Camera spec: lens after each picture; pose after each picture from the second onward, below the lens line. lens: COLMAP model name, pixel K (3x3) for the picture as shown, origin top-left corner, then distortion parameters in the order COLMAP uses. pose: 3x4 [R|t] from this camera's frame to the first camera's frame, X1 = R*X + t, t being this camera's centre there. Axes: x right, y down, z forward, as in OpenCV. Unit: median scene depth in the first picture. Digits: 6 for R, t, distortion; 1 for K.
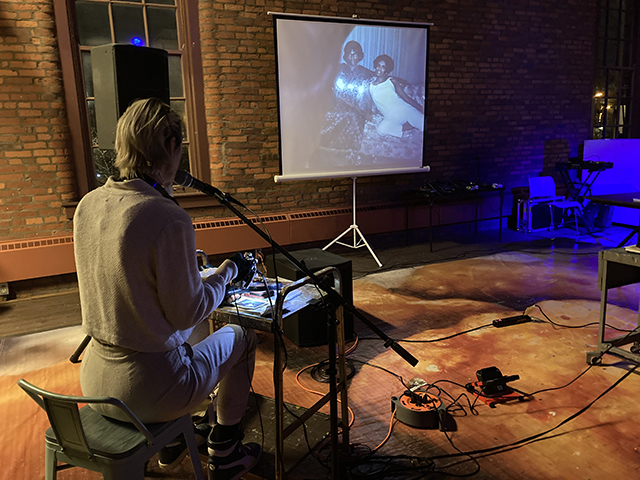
lens RADIAL K [[523.8, 0, 319.9], [0, 523.8, 237.9], [0, 0, 1]] dist [0.031531, -0.014354]
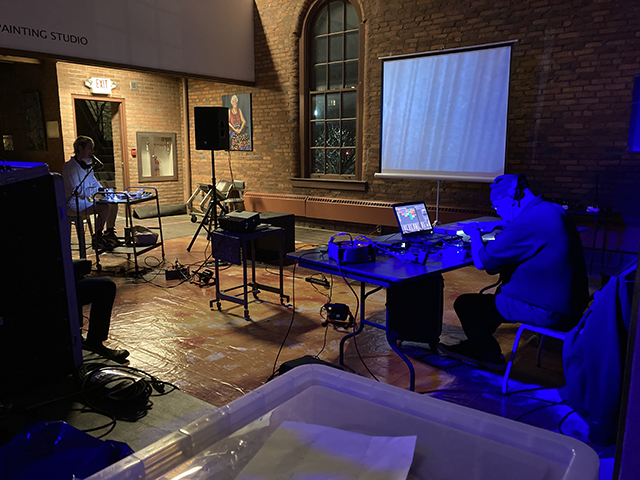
lens RADIAL K [[523.8, 0, 320.1], [0, 523.8, 242.1], [0, 0, 1]] dist [0.031531, -0.014354]
pose [[0.420403, 0.196134, -0.885885, 1.042566], [-0.183272, 0.974588, 0.128799, -0.085094], [0.888635, 0.108211, 0.445666, 0.243514]]
